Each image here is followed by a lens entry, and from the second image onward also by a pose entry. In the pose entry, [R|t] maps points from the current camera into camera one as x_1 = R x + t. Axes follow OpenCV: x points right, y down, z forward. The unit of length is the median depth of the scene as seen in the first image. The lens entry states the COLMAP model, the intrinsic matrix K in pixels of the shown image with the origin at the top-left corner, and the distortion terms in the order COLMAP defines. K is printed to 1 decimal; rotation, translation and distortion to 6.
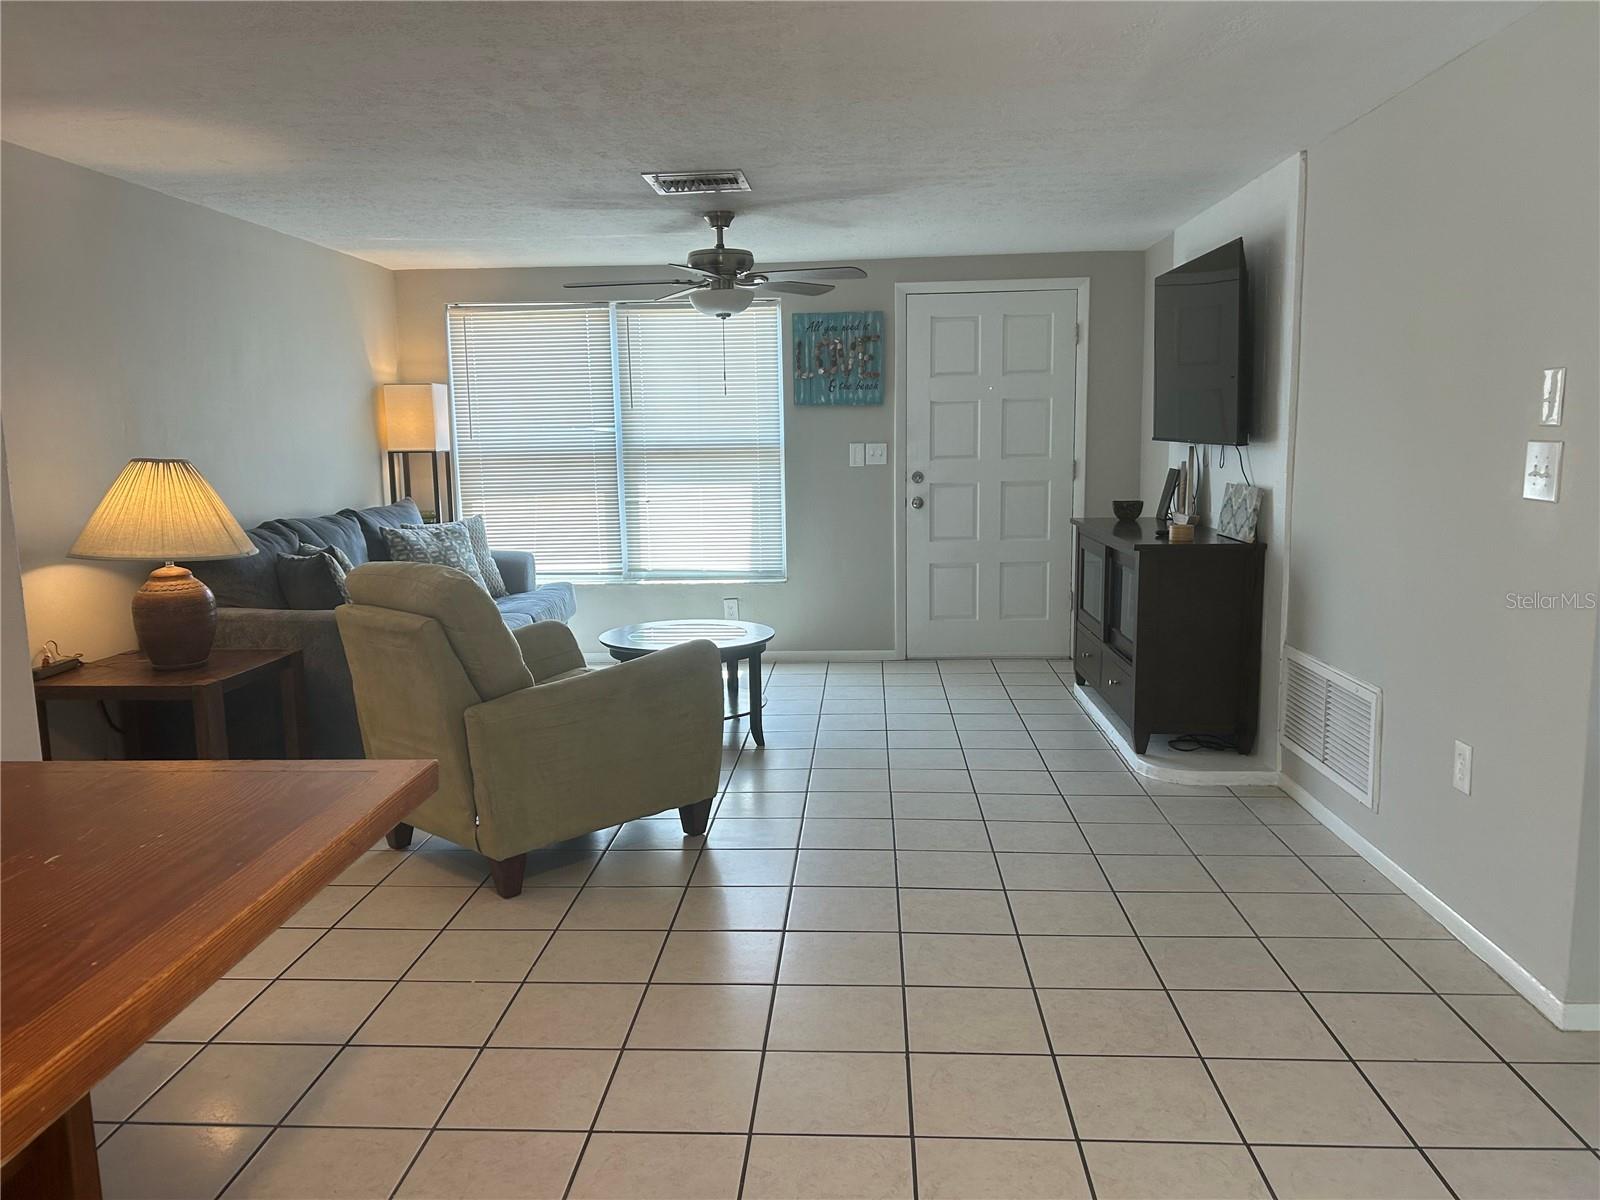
lens RADIAL K [[1205.4, 0, 800.0], [0, 1205.4, 600.0], [0, 0, 1]] dist [0.087441, -0.140393]
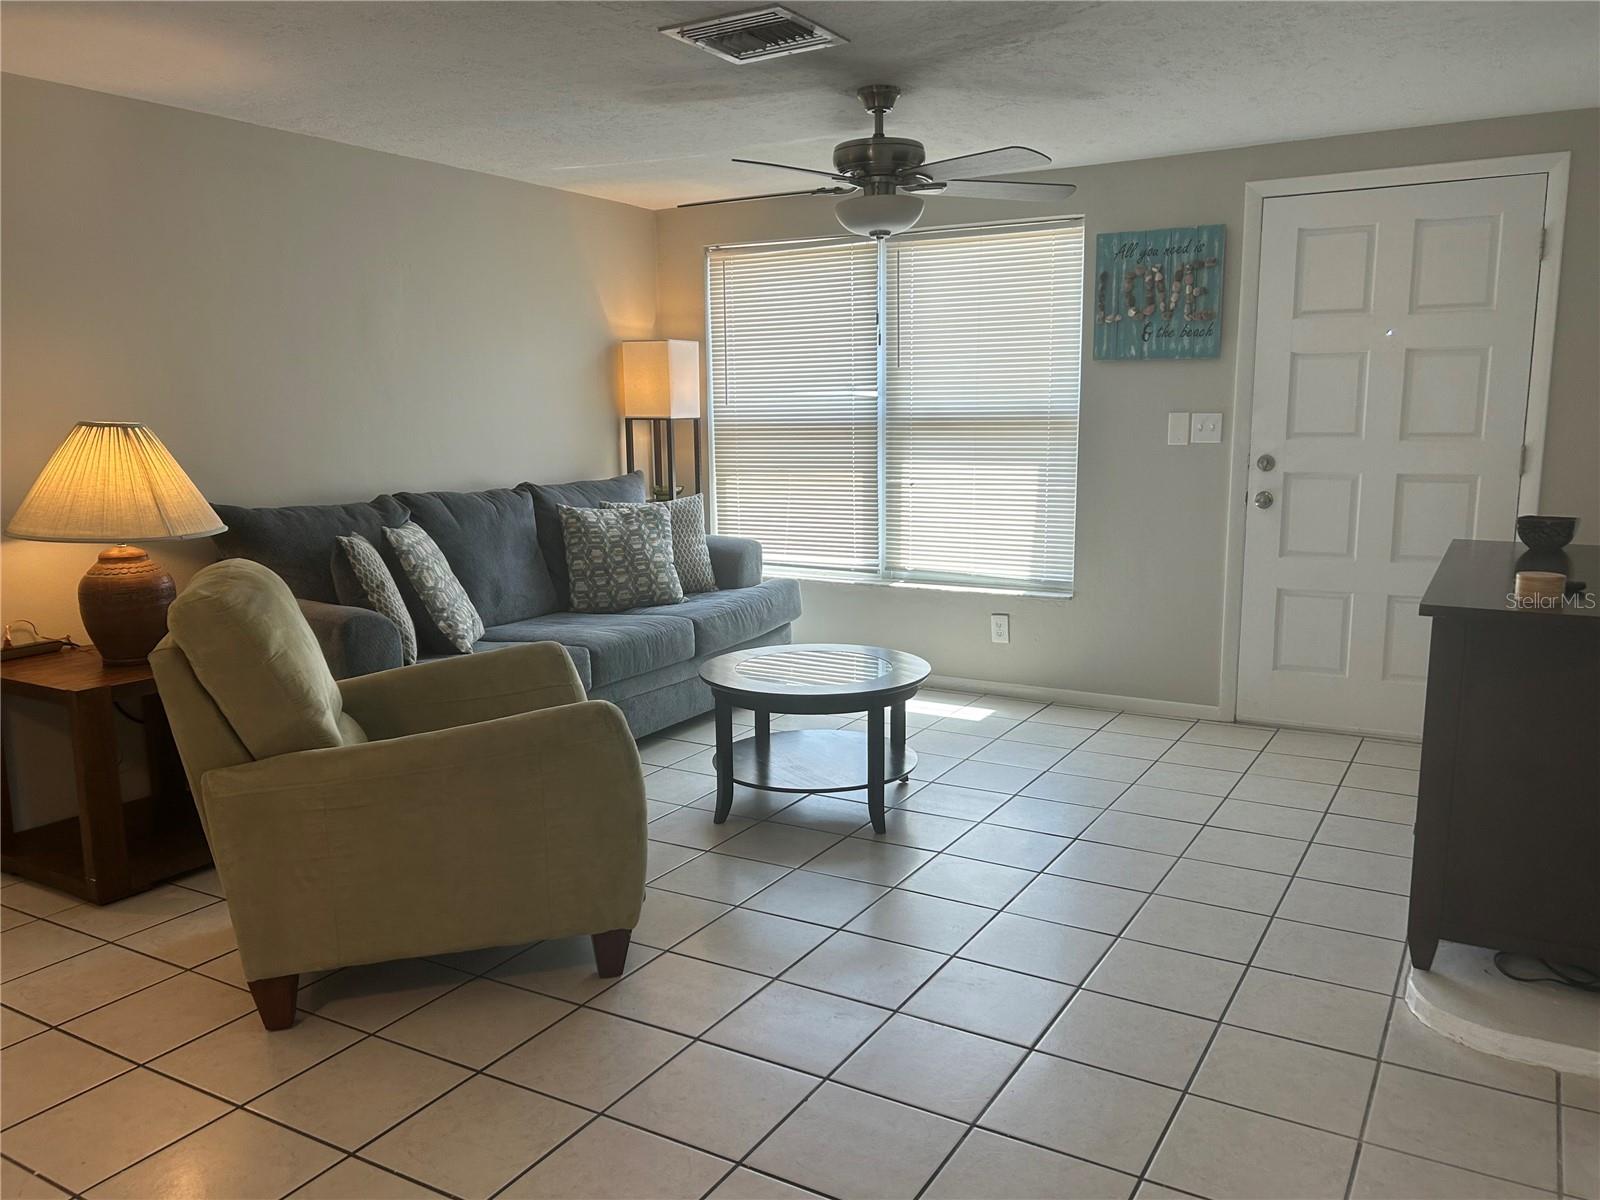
lens RADIAL K [[1251.7, 0, 800.0], [0, 1251.7, 600.0], [0, 0, 1]] dist [0.011900, -0.004335]
pose [[0.892544, 0.077450, -0.444259, 0.186727], [-0.067678, 0.996989, 0.037841, -0.032882], [0.445853, -0.003708, 0.895099, 0.240677]]
